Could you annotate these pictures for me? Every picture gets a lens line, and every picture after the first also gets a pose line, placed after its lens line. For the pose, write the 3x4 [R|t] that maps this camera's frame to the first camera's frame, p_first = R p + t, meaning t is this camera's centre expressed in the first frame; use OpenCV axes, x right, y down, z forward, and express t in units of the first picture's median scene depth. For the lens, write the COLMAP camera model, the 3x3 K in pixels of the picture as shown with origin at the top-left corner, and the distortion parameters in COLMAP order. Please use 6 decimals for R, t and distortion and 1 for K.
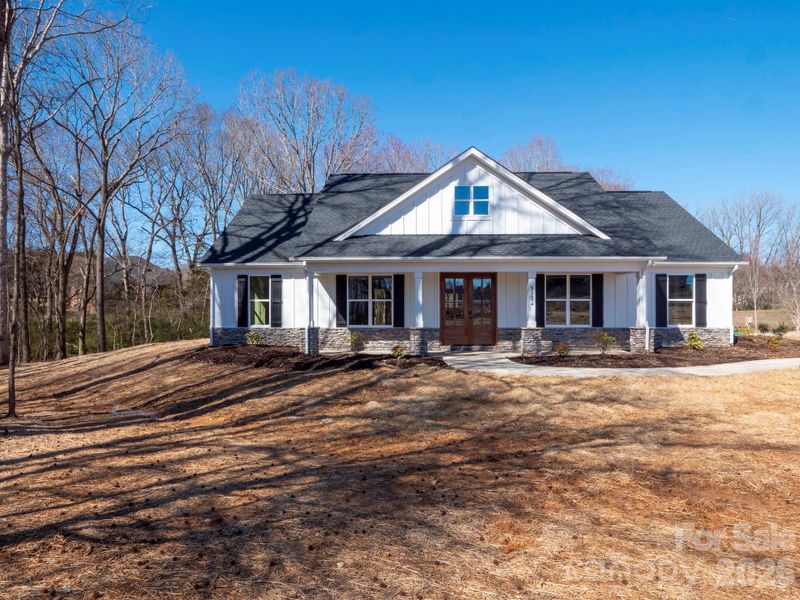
lens RADIAL K [[507.7, 0, 400.0], [0, 507.7, 300.0], [0, 0, 1]] dist [0.001111, 0.000642]
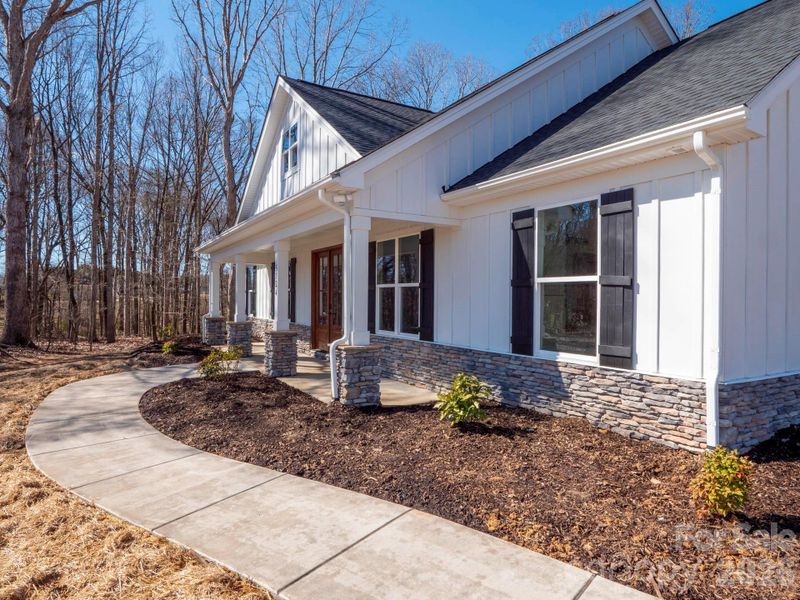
lens RADIAL K [[507.7, 0, 400.0], [0, 507.7, 300.0], [0, 0, 1]] dist [0.001111, 0.000642]
pose [[0.517330, 0.008282, -0.855746, 0.783513], [-0.034353, 0.999348, -0.011096, 0.020989], [0.855096, 0.035138, 0.517277, 0.731909]]
